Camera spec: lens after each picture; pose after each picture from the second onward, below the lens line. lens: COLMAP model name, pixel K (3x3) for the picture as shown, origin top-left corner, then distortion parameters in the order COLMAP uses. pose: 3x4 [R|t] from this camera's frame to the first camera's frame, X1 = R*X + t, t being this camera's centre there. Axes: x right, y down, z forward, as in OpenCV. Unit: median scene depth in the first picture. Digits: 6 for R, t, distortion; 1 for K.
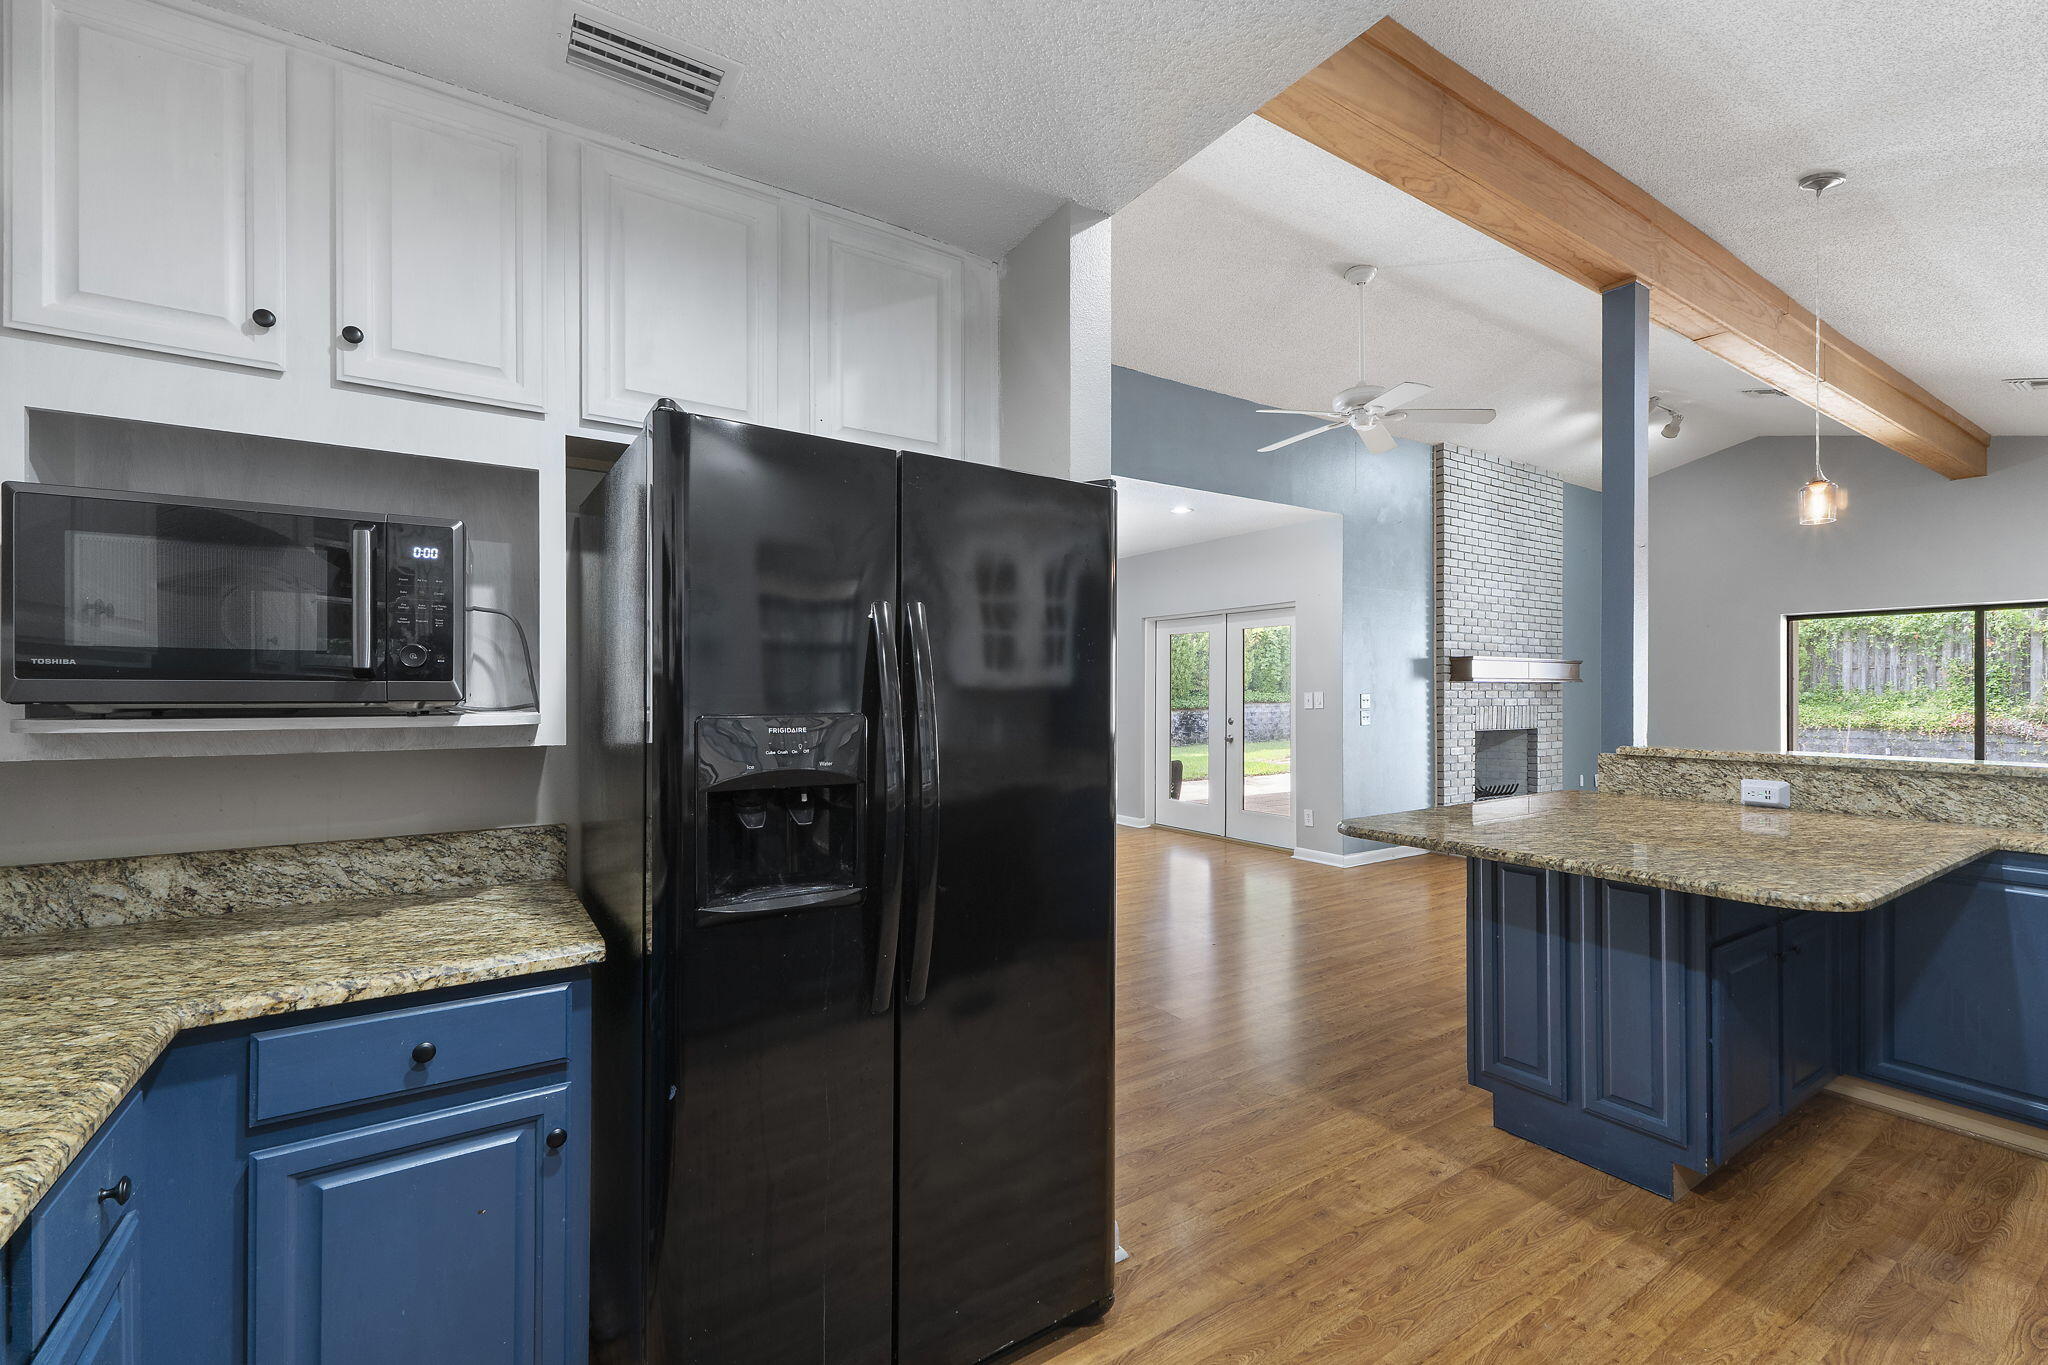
lens RADIAL K [[861.9, 0, 1026.4], [0, 861.9, 686.0], [0, 0, 1]] dist [0.000624, 0.000424]
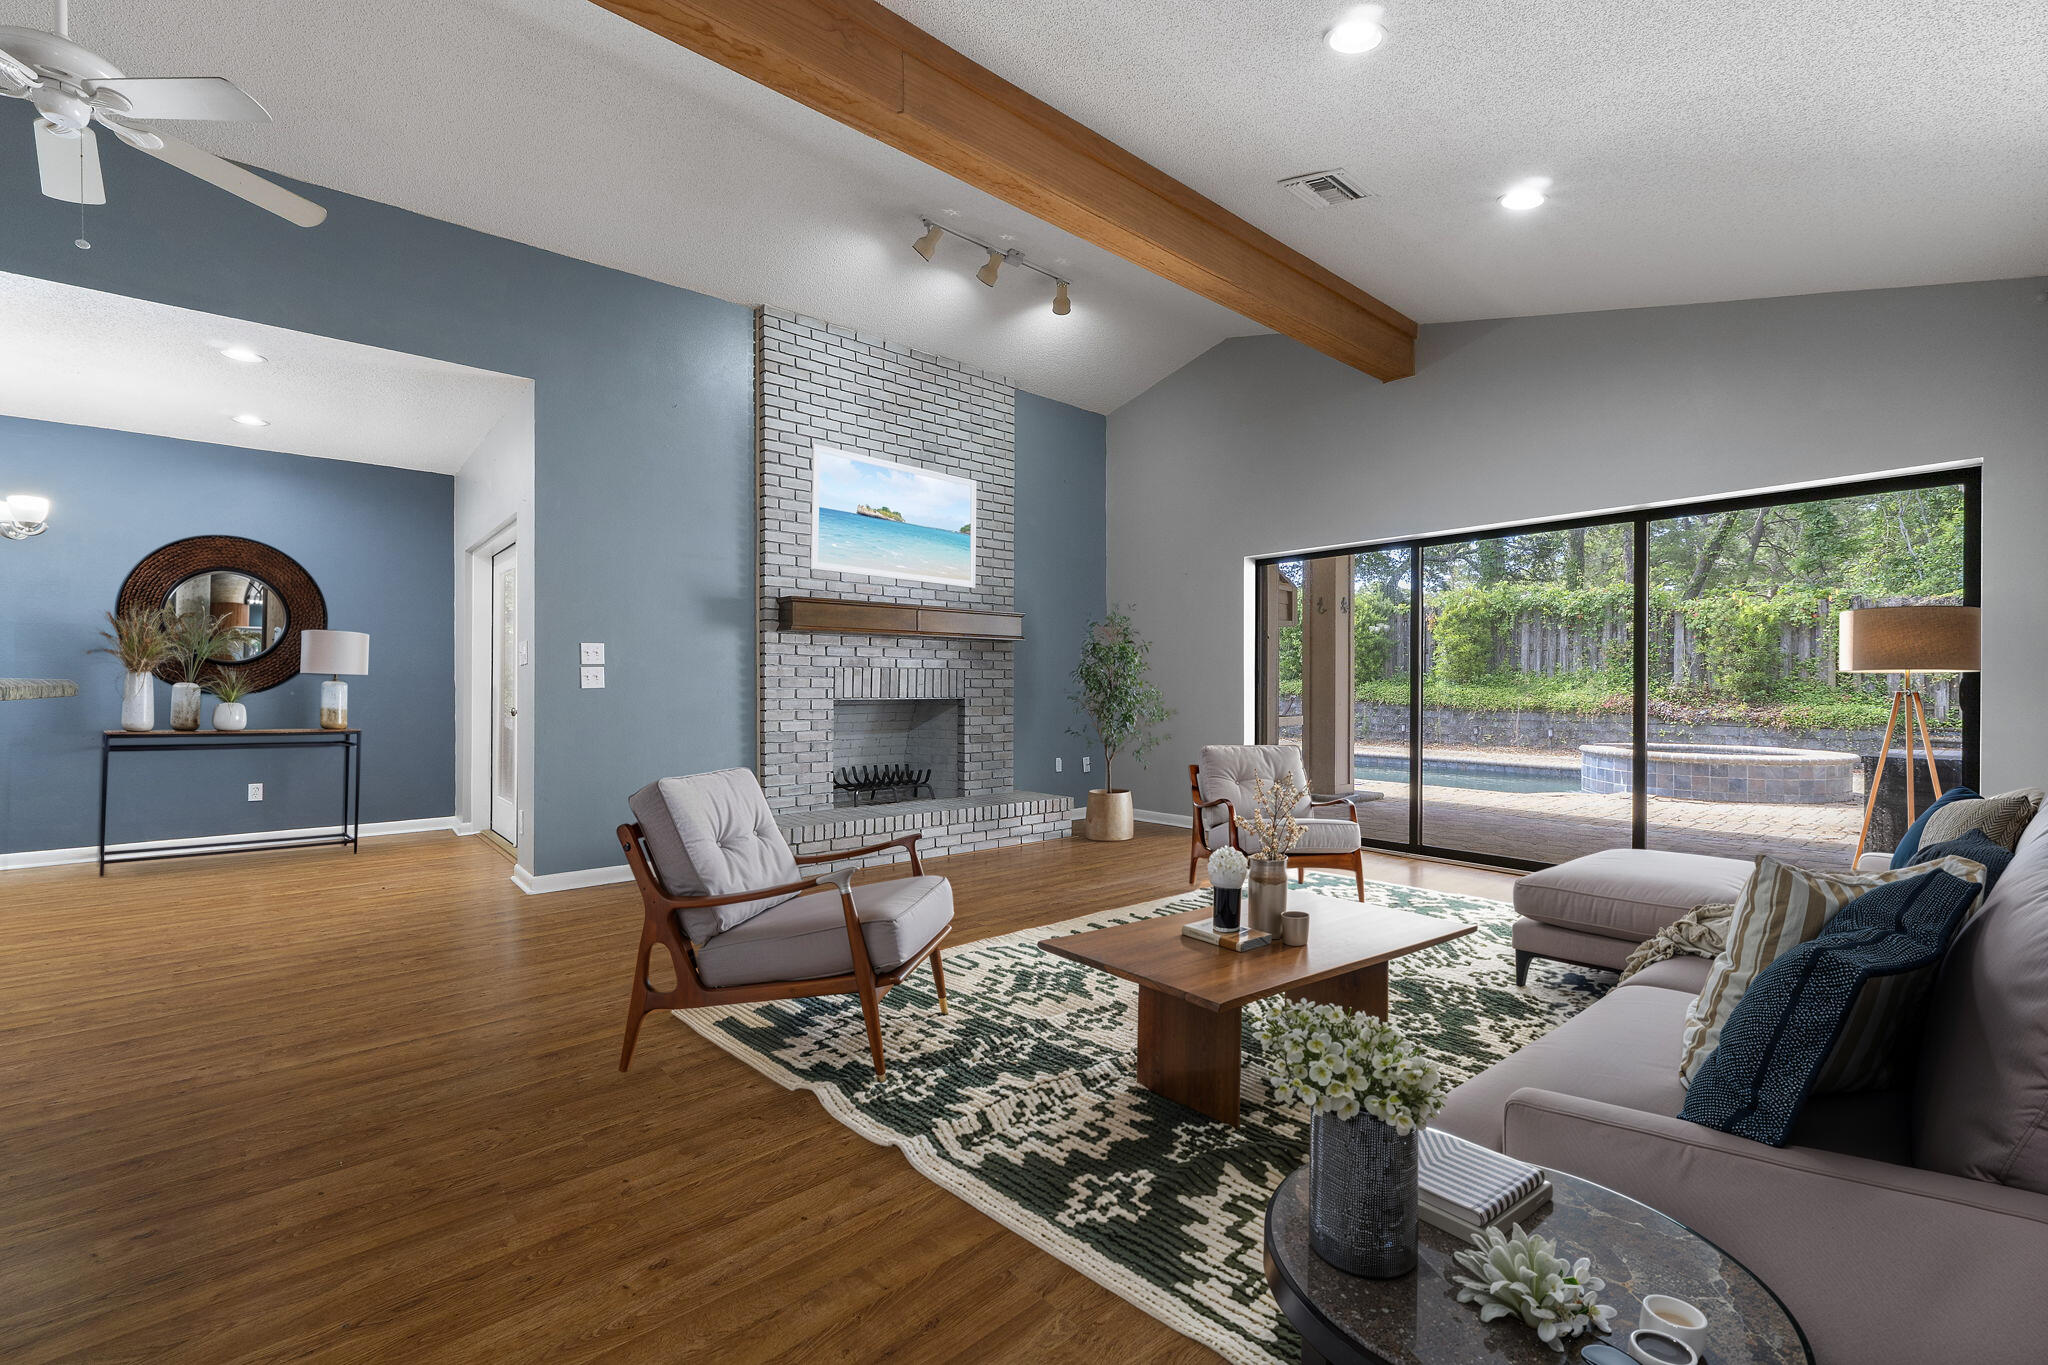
lens RADIAL K [[861.9, 0, 1026.4], [0, 861.9, 686.0], [0, 0, 1]] dist [0.000624, 0.000424]
pose [[0.990708, 0.000607, 0.136003, 0.539743], [-0.001454, 0.999980, 0.006129, 0.032630], [-0.135996, -0.006270, 0.990689, 0.216338]]
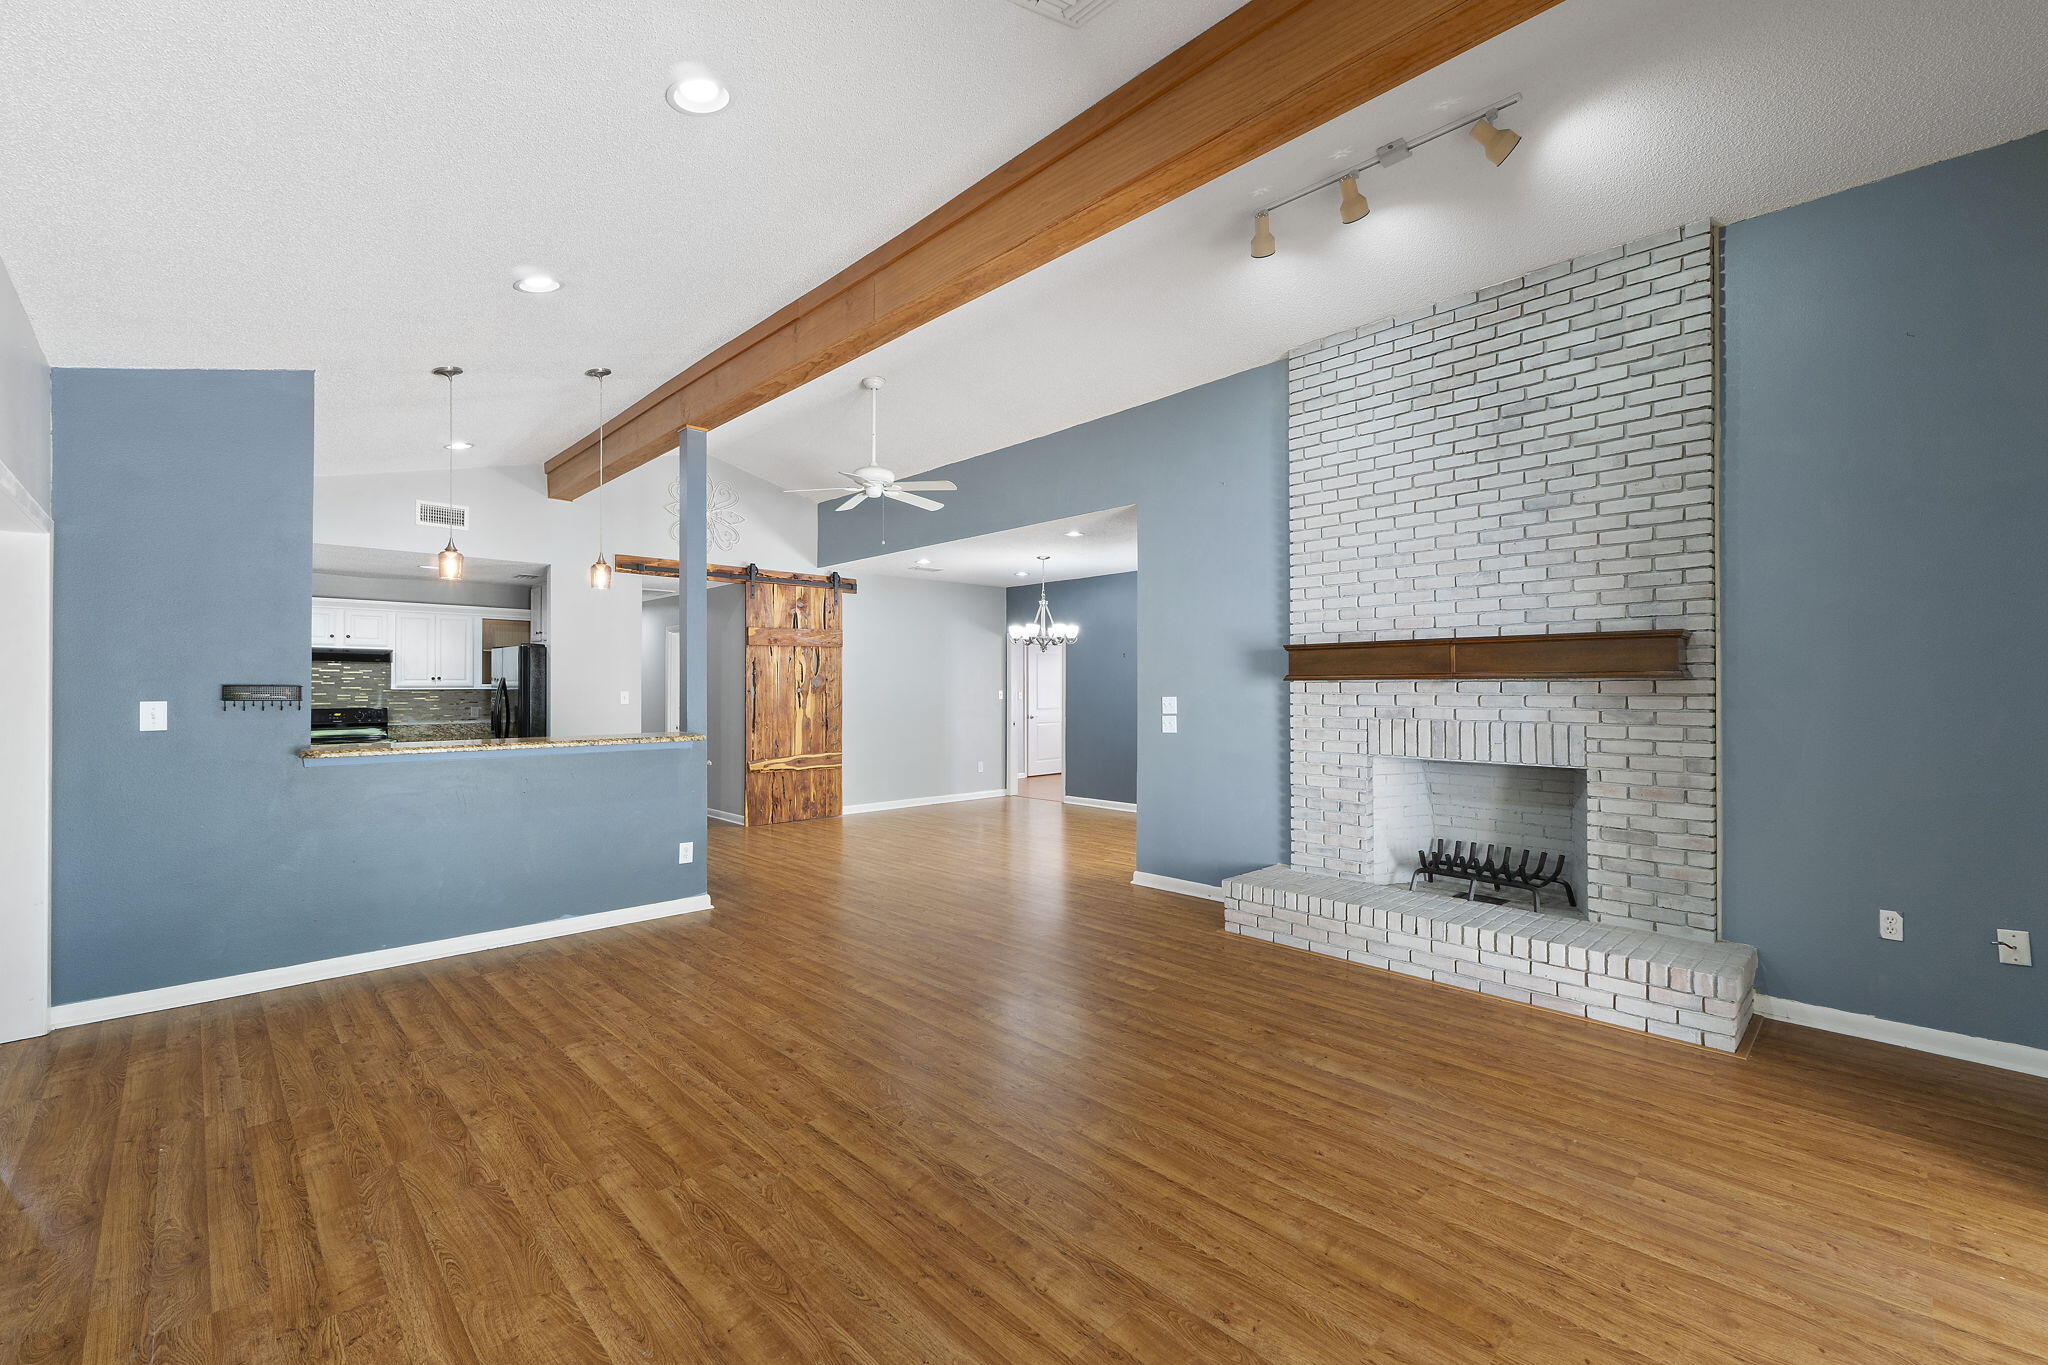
lens RADIAL K [[842.1, 0, 1024.0], [0, 842.1, 682.5], [0, 0, 1]] dist [0.001670, 0.000436]
pose [[0.194428, -0.008521, -0.980880, 1.009701], [0.006486, 0.999952, -0.007401, -0.000333], [0.980895, -0.004923, 0.194474, 0.575000]]
